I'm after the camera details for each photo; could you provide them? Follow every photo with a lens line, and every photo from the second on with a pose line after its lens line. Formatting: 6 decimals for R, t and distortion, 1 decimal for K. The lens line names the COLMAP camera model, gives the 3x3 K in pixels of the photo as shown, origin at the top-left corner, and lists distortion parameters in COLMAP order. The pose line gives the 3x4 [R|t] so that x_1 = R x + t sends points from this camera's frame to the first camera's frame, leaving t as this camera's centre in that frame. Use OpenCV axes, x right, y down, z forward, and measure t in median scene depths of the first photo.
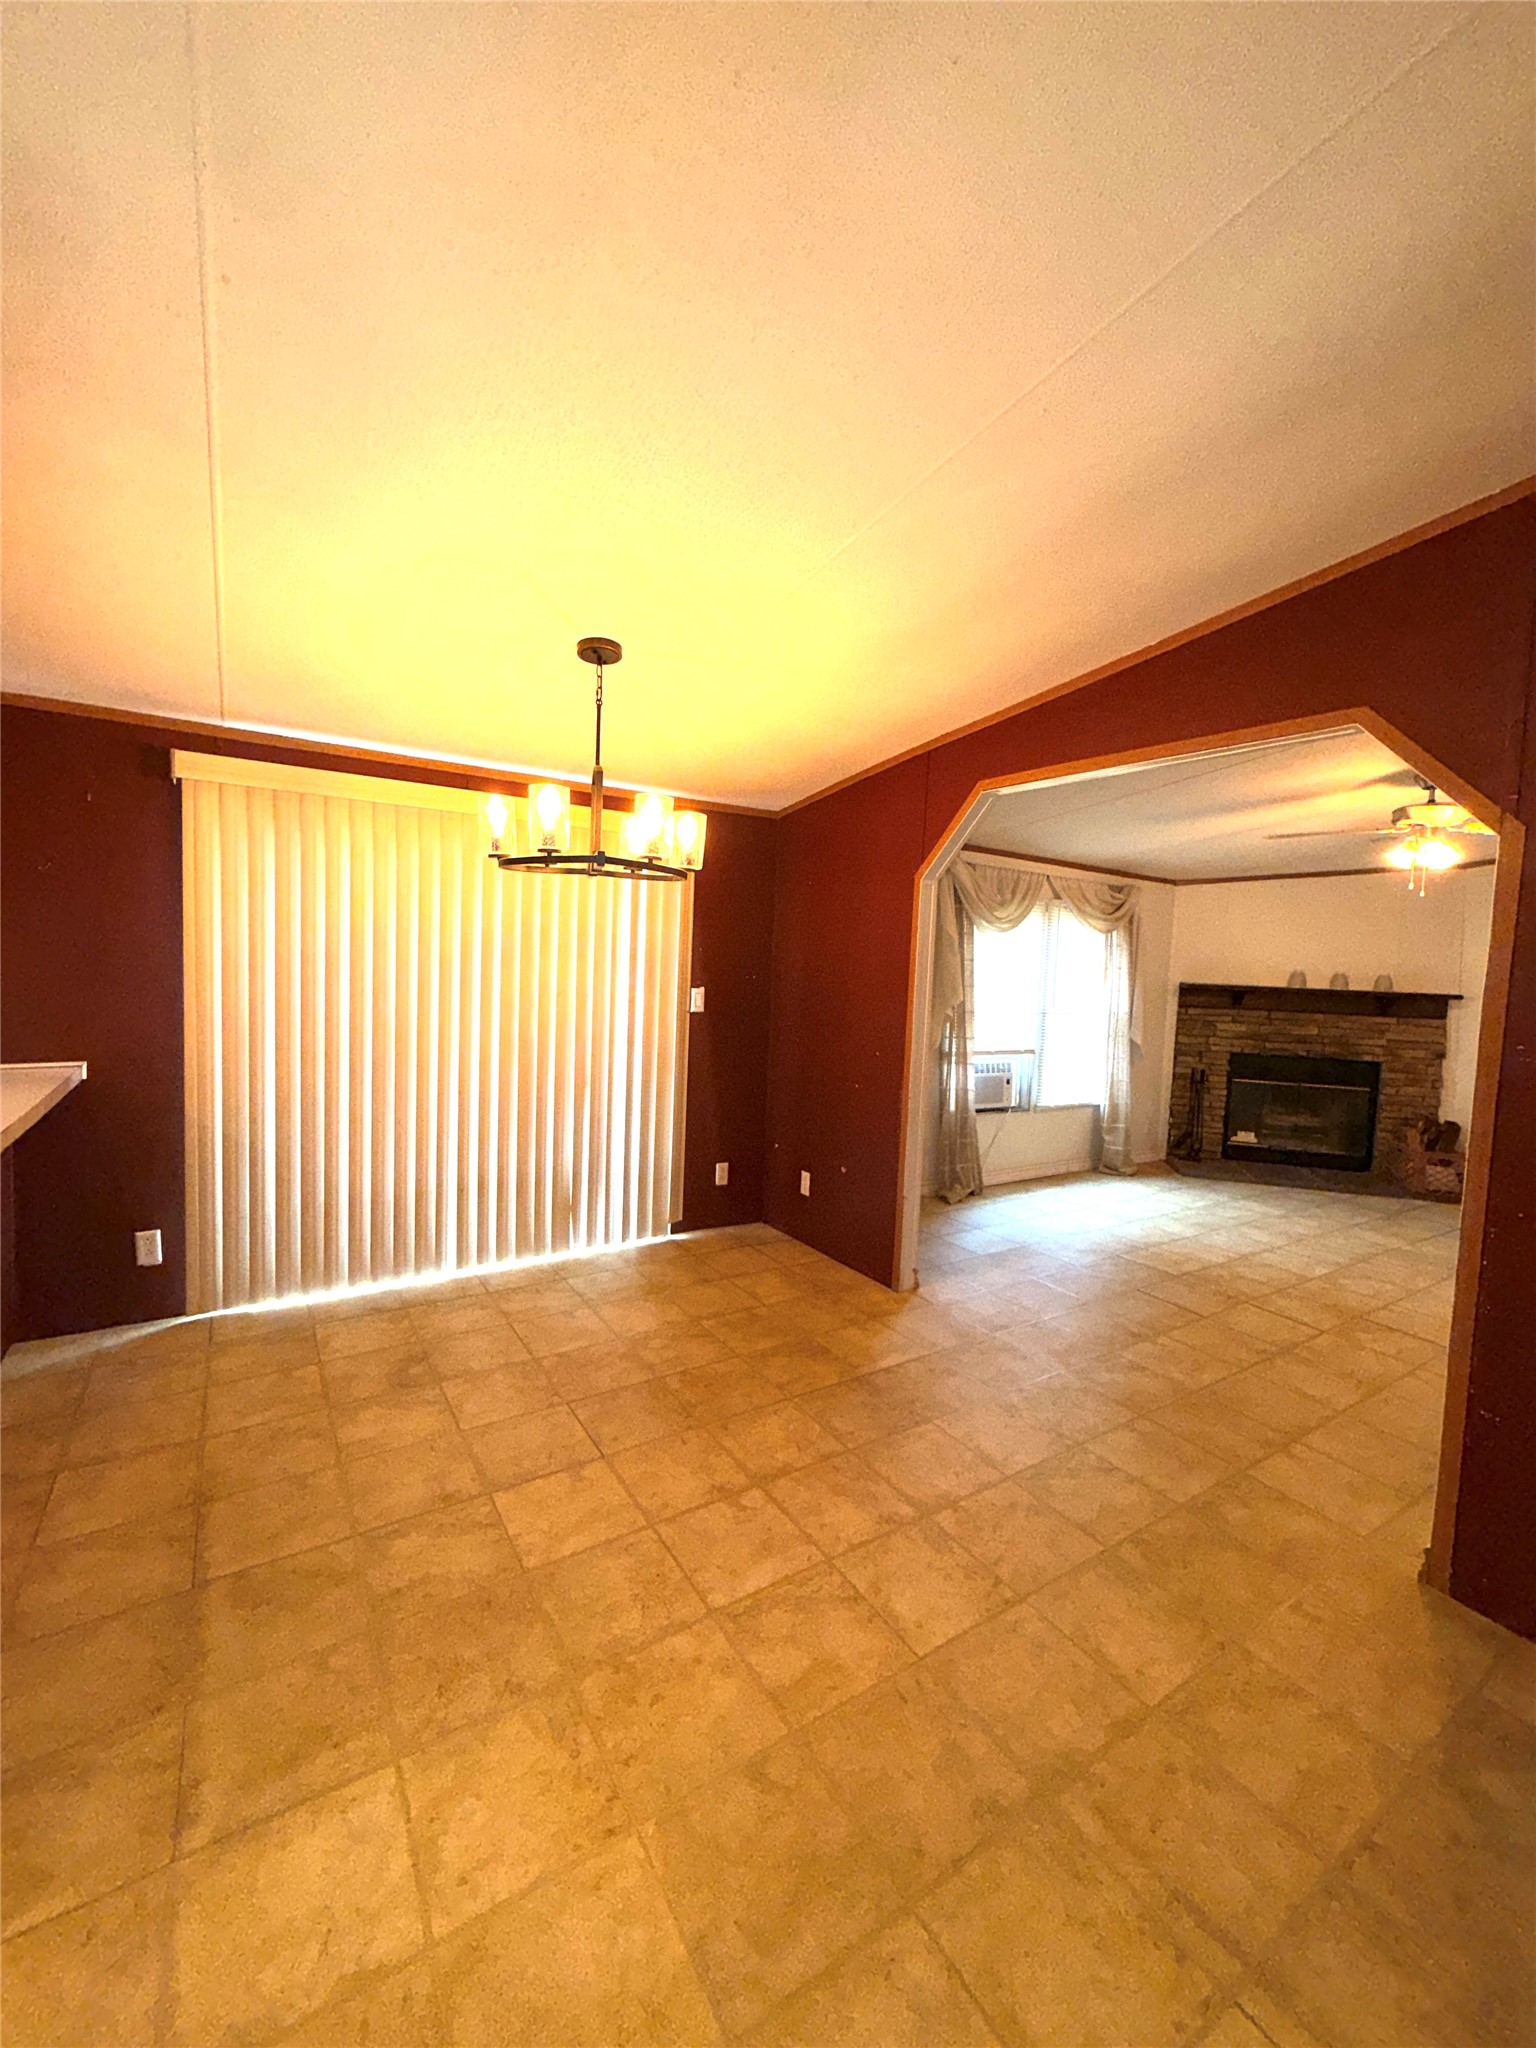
lens RADIAL K [[814.6, 0, 736.0], [0, 814.6, 1032.0], [0, 0, 1]] dist [-0.002985, 0.000471]
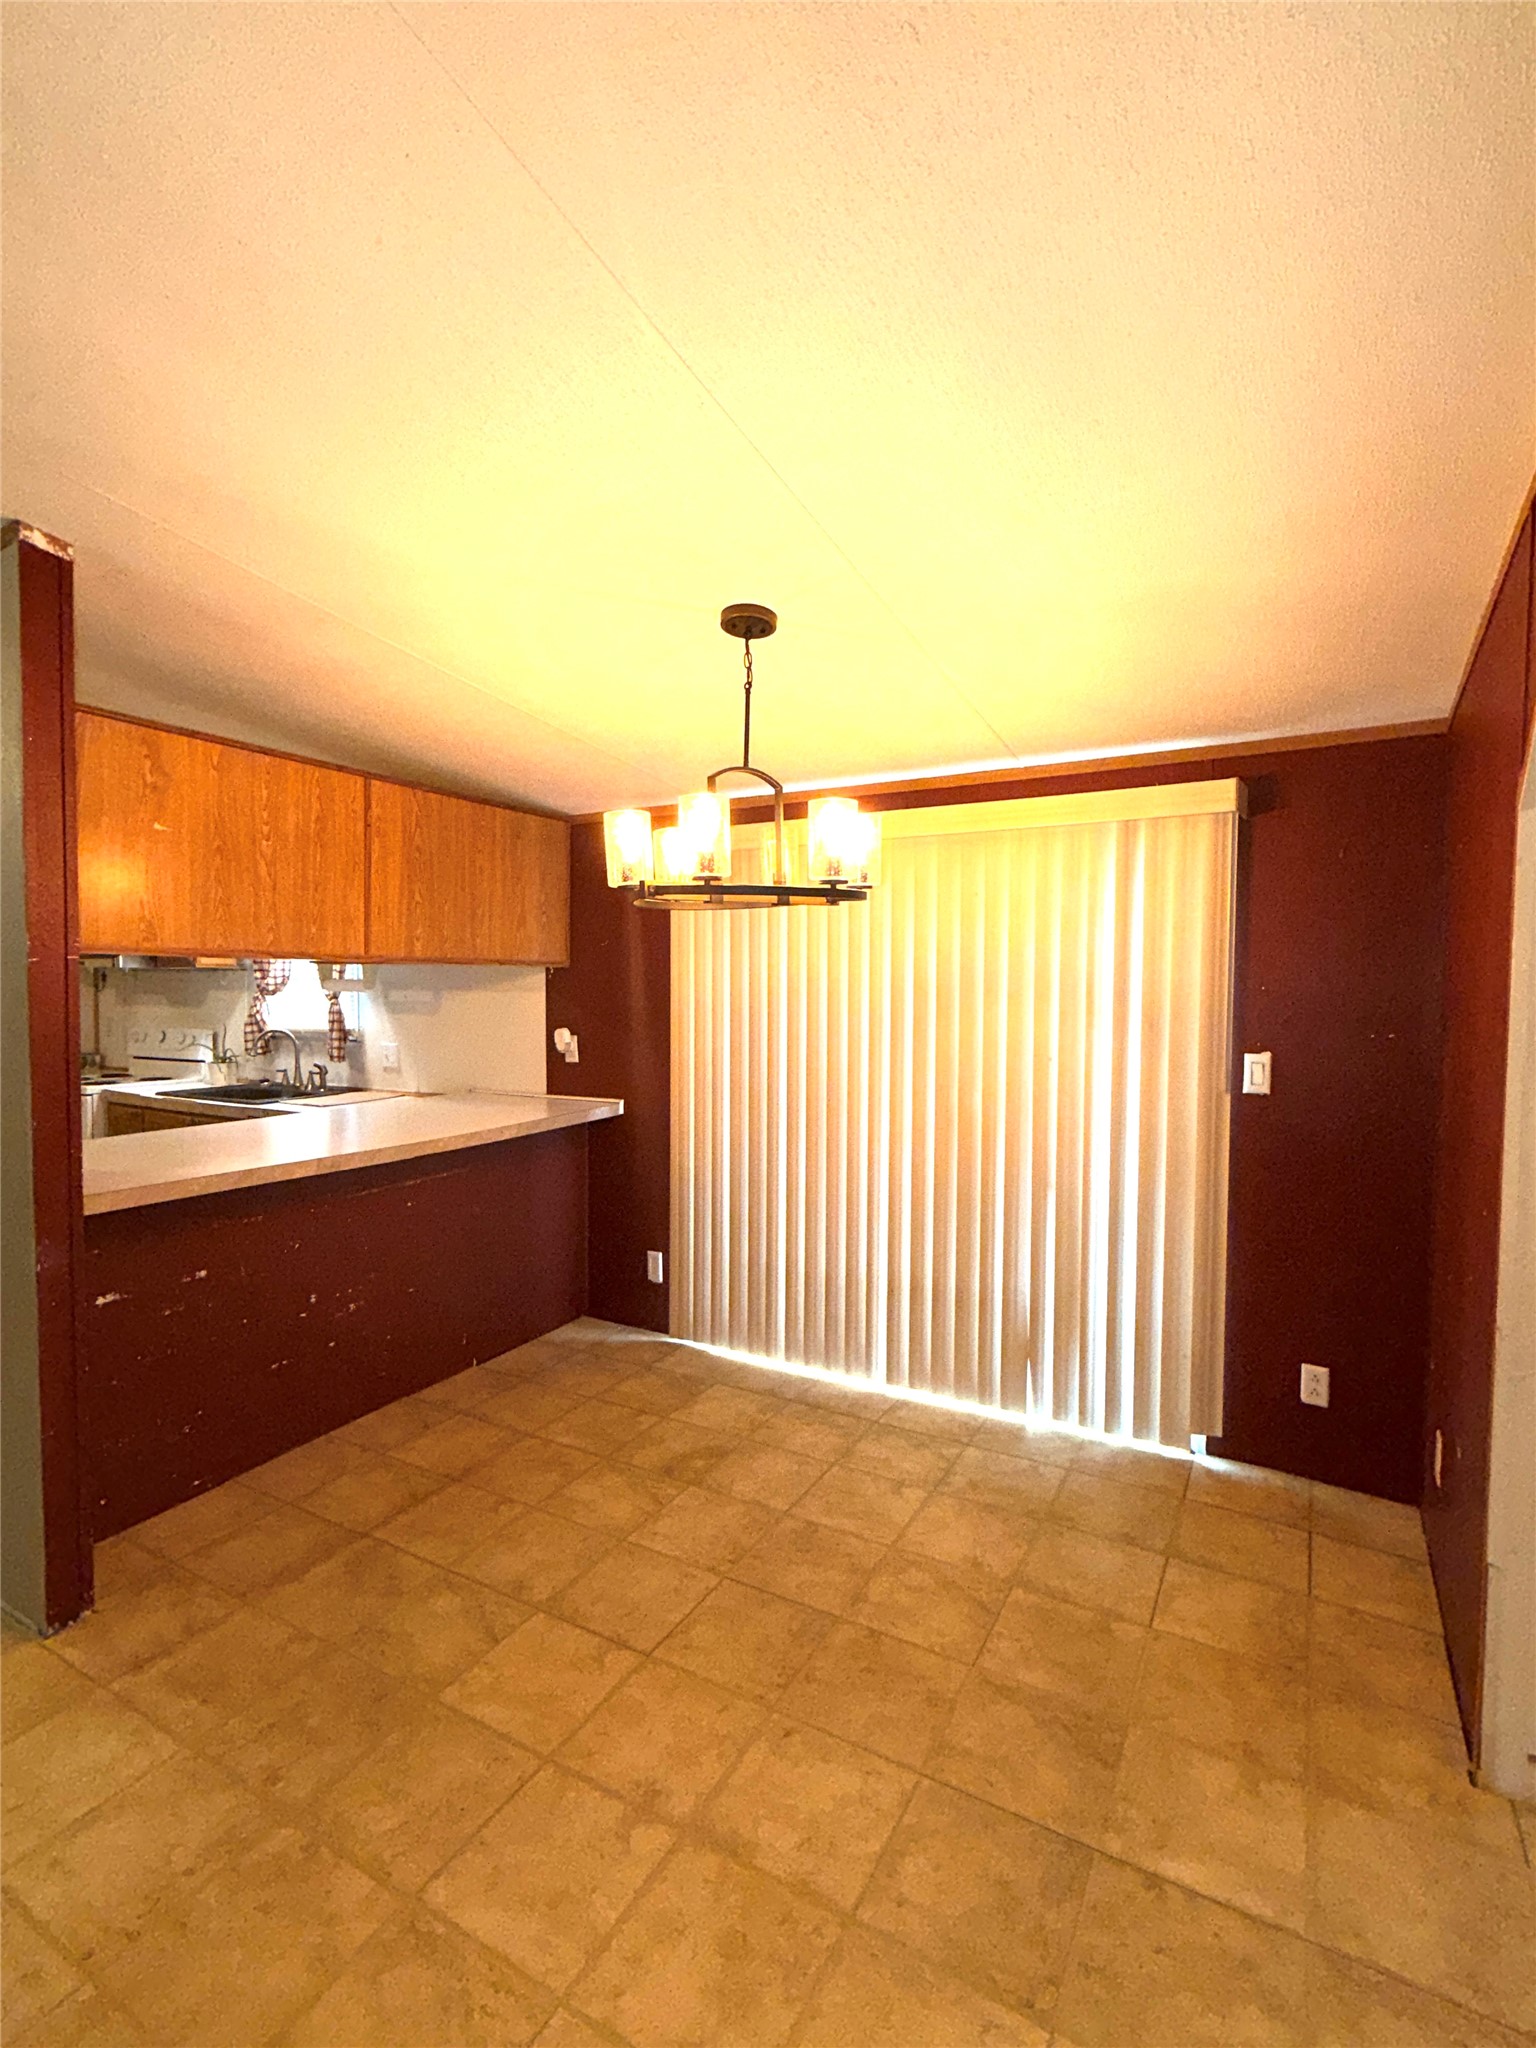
lens RADIAL K [[939.9, 0, 774.3], [0, 939.9, 1016.9], [0, 0, 1]] dist [-0.002583, 0.002268]
pose [[0.483949, -0.005483, -0.875079, 0.520360], [-0.059394, 0.997469, -0.039096, -0.044105], [0.873079, 0.070895, 0.482398, 0.479517]]
